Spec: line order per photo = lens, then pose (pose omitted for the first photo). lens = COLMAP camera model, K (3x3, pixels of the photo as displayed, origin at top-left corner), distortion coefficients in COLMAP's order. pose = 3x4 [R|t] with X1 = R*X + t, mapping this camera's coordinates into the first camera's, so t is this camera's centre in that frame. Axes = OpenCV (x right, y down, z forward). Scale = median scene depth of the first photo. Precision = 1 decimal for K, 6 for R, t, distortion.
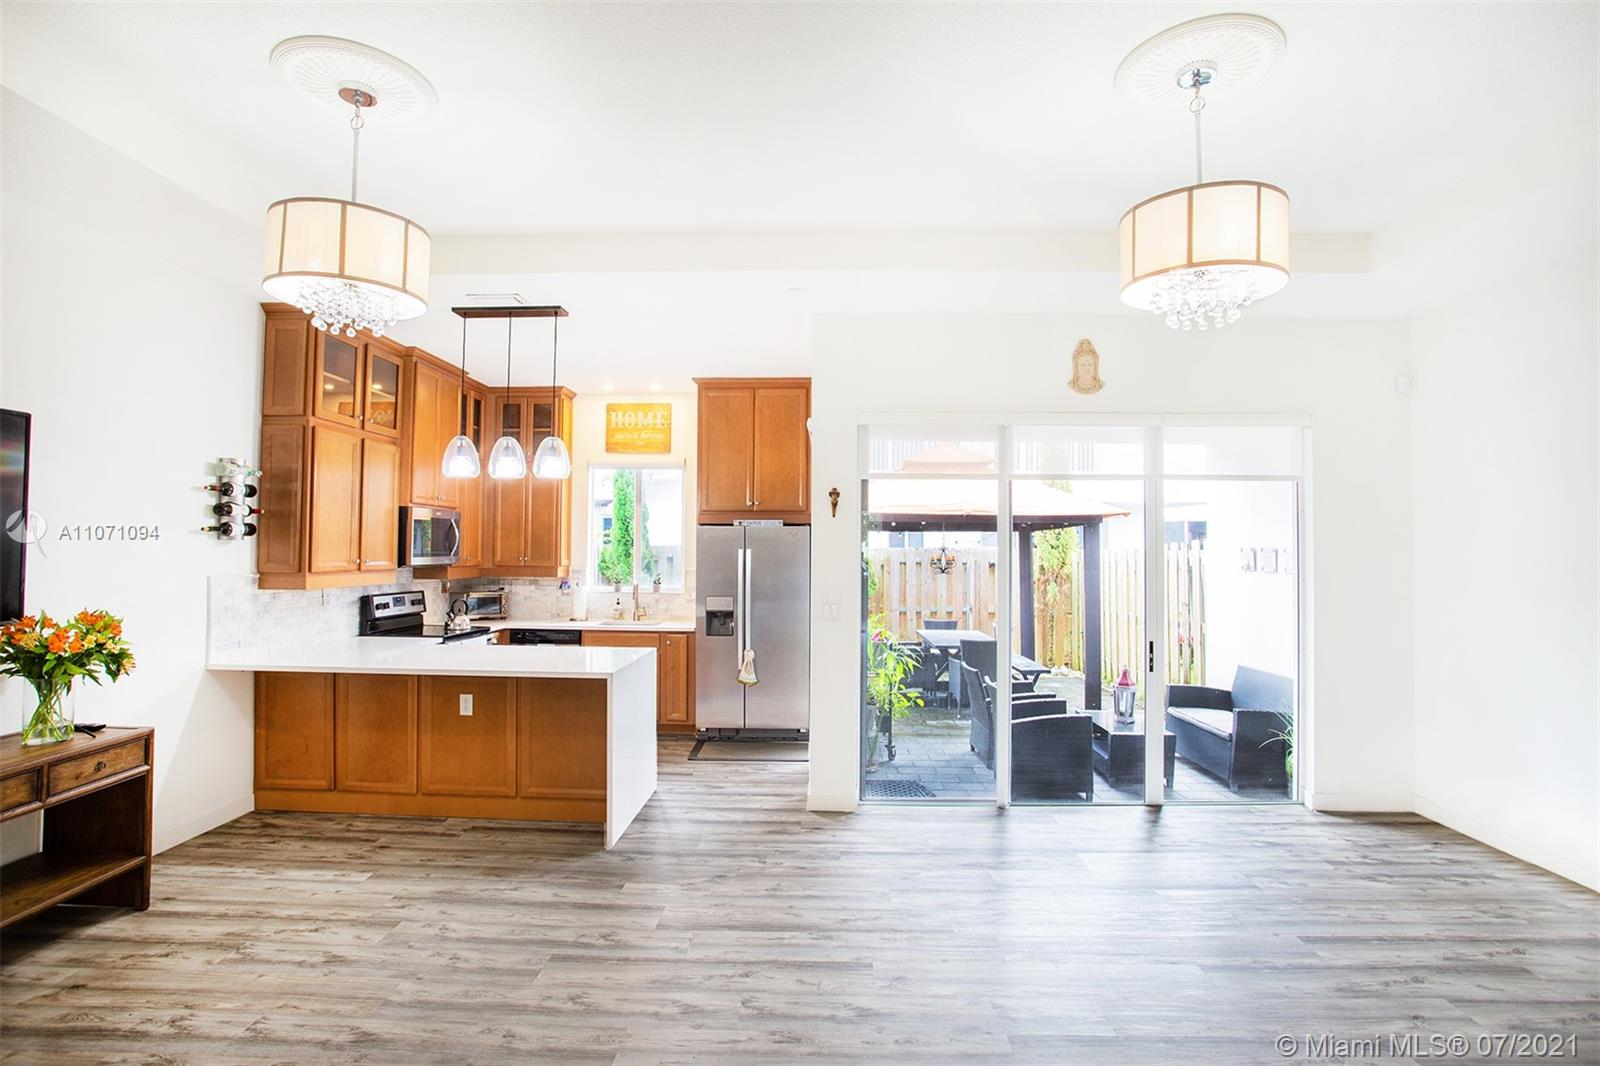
lens RADIAL K [[774.8, 0, 788.4], [0, 774.8, 509.9], [0, 0, 1]] dist [-0.058487, 0.019342]
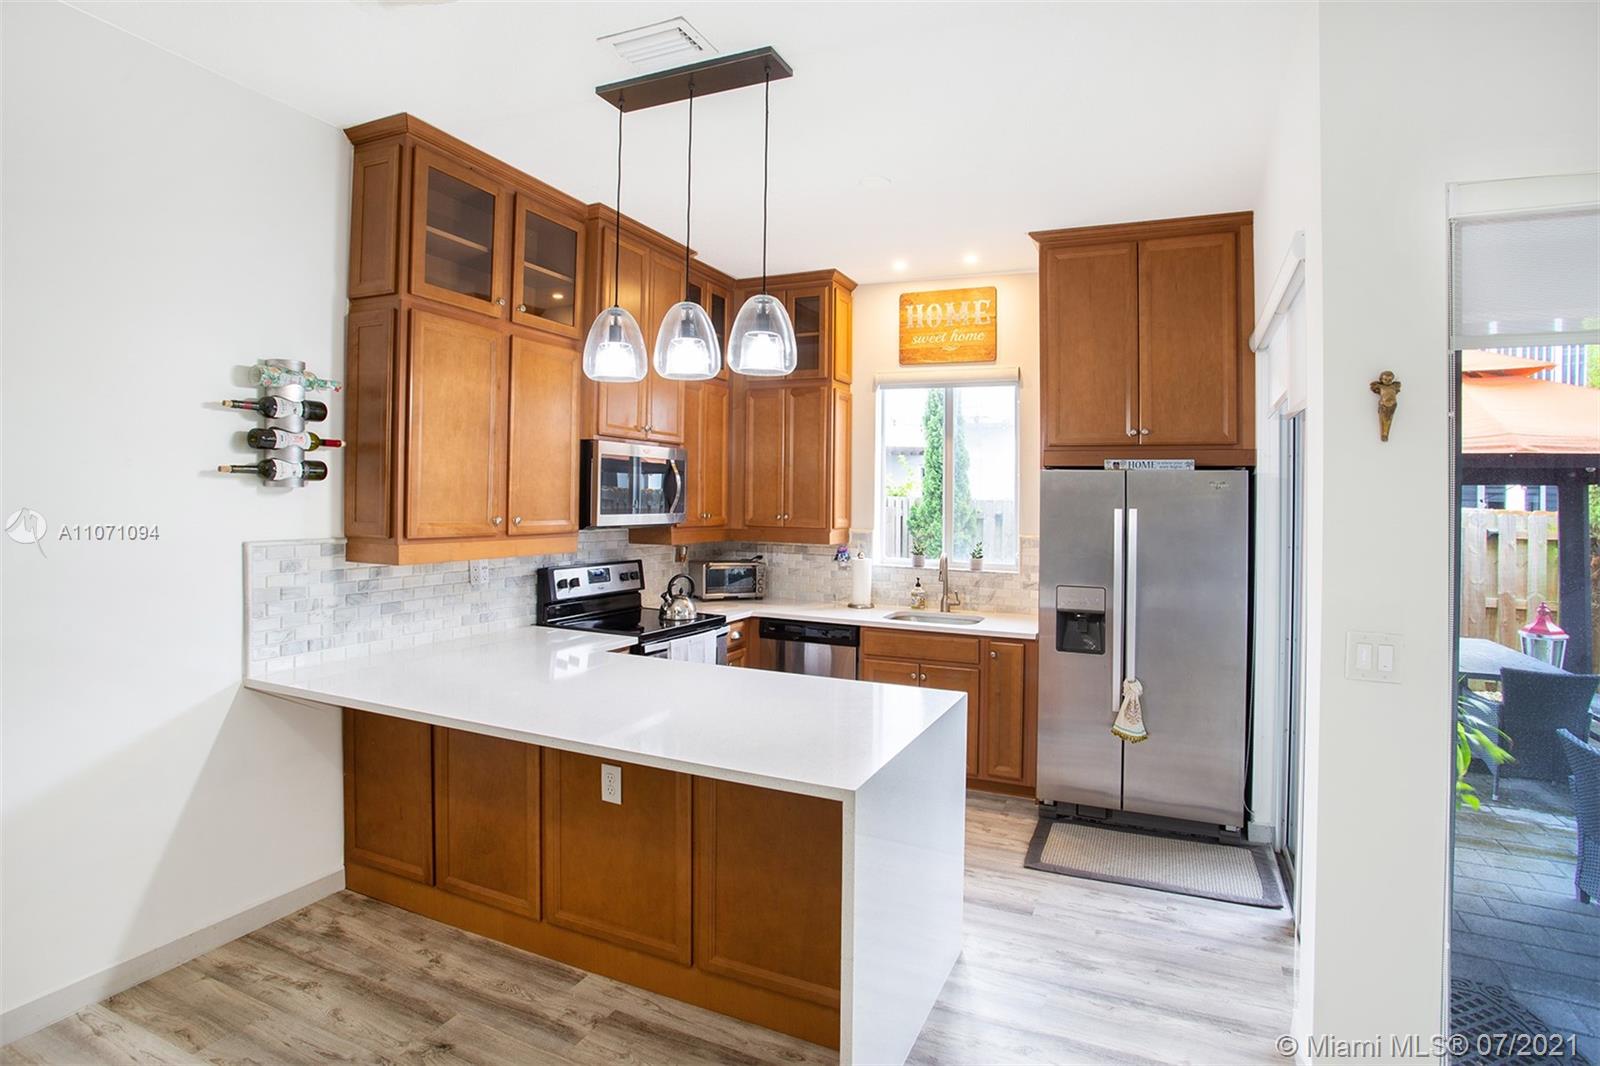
lens RADIAL K [[774.8, 0, 799.9], [0, 774.8, 475.4], [0, 0, 1]] dist [-0.058487, 0.019342]
pose [[0.917357, -0.000055, -0.398067, -0.068791], [0.006866, 0.999853, 0.015687, 0.020879], [0.398007, -0.017124, 0.917222, 0.522614]]
